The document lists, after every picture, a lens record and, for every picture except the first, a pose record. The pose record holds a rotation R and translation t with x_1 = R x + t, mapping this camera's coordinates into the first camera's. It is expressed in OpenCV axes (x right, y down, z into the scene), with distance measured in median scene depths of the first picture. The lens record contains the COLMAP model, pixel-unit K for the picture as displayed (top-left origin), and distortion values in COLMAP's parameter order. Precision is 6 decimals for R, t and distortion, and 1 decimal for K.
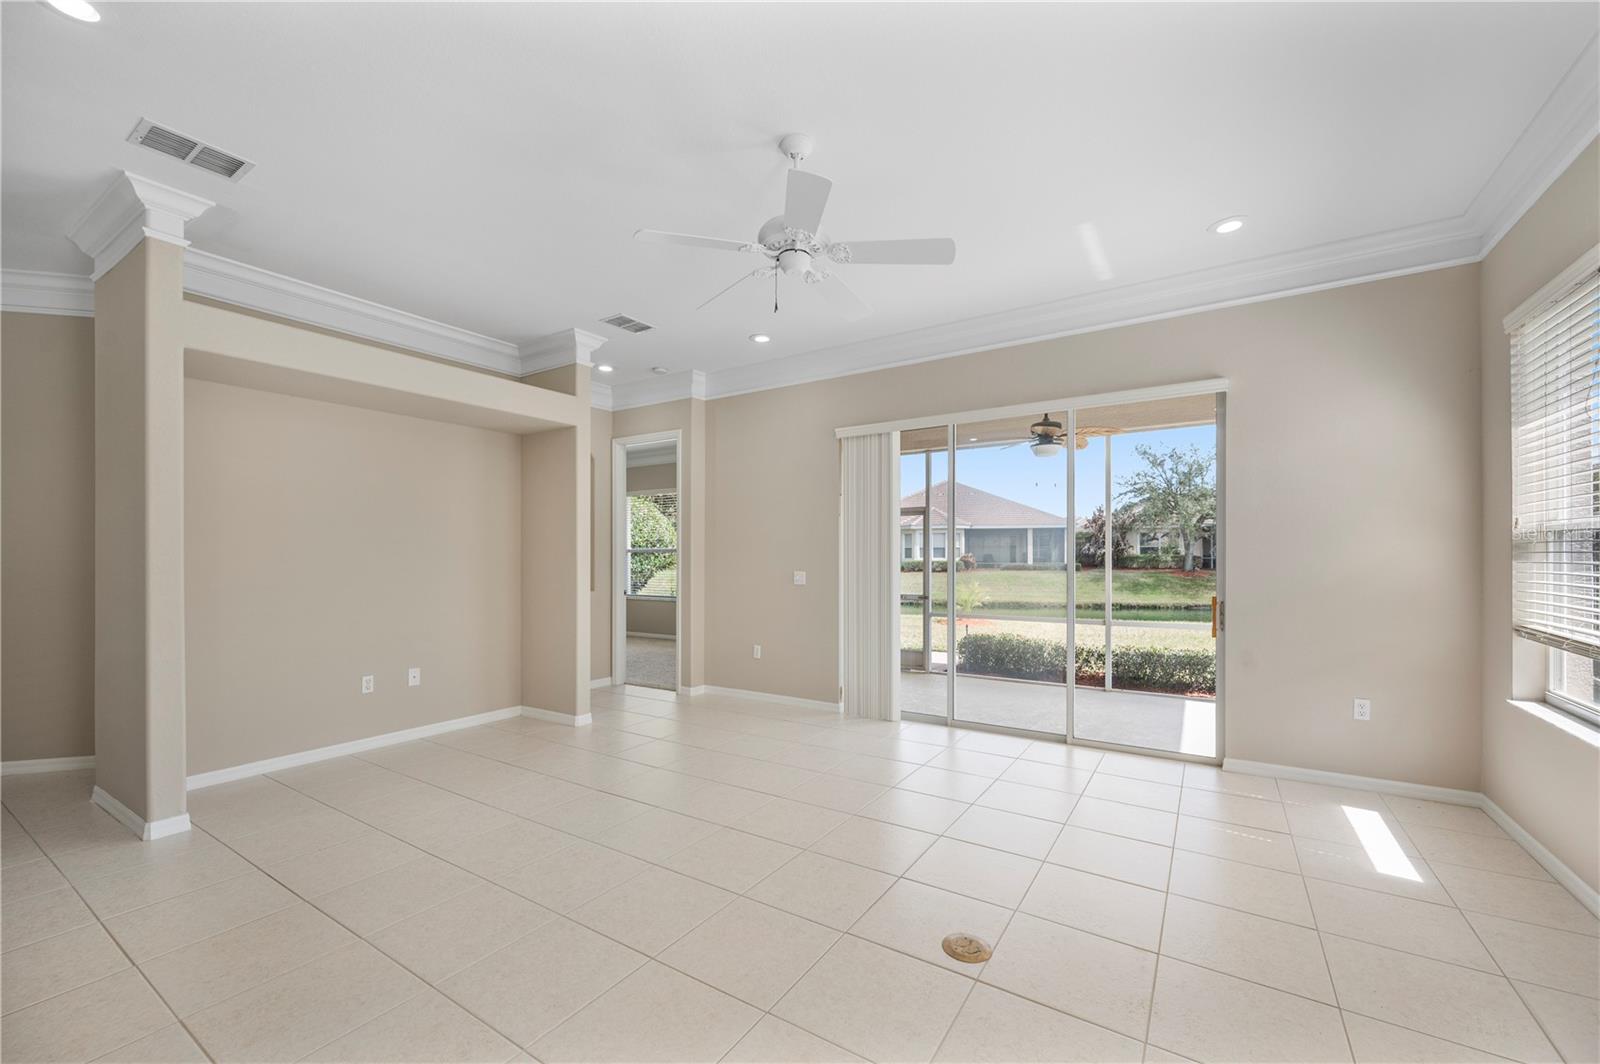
lens RADIAL K [[633.5, 0, 797.6], [0, 633.5, 552.6], [0, 0, 1]] dist [0.001965, -0.000766]
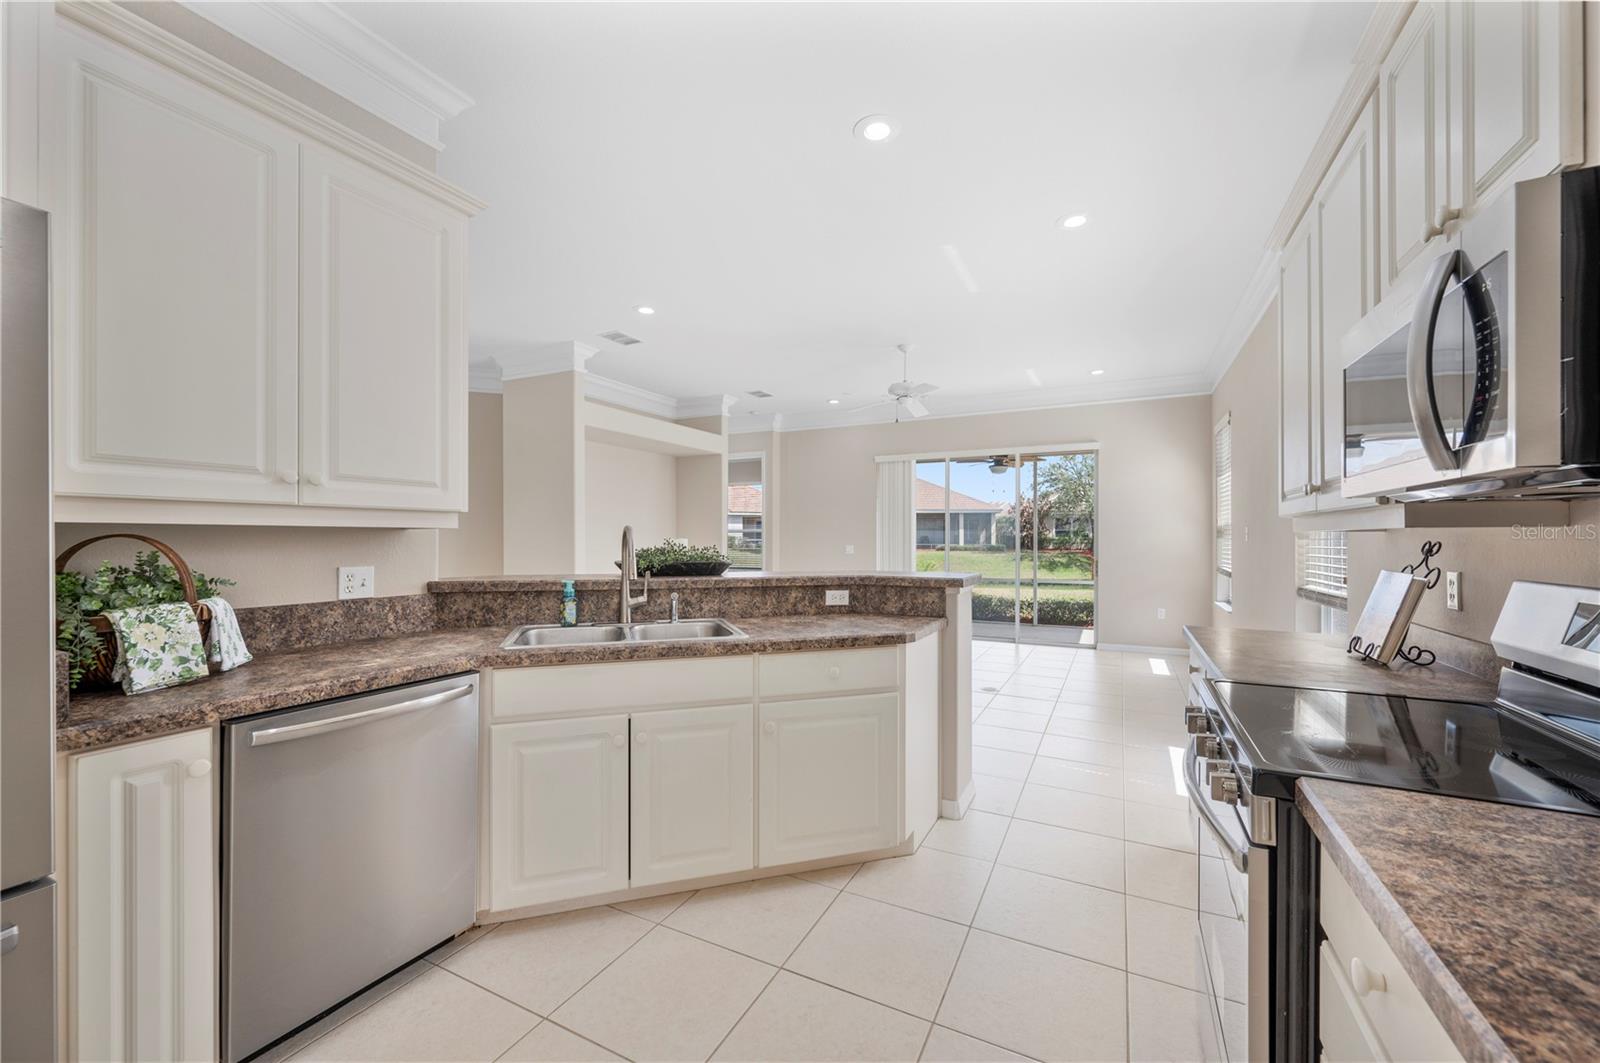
lens RADIAL K [[633.5, 0, 797.1], [0, 633.5, 530.9], [0, 0, 1]] dist [0.001965, -0.000766]
pose [[0.994085, 0.005738, 0.108451, -0.313678], [-0.005158, 0.999971, -0.005630, 0.002812], [-0.108480, 0.005038, 0.994086, -0.579879]]
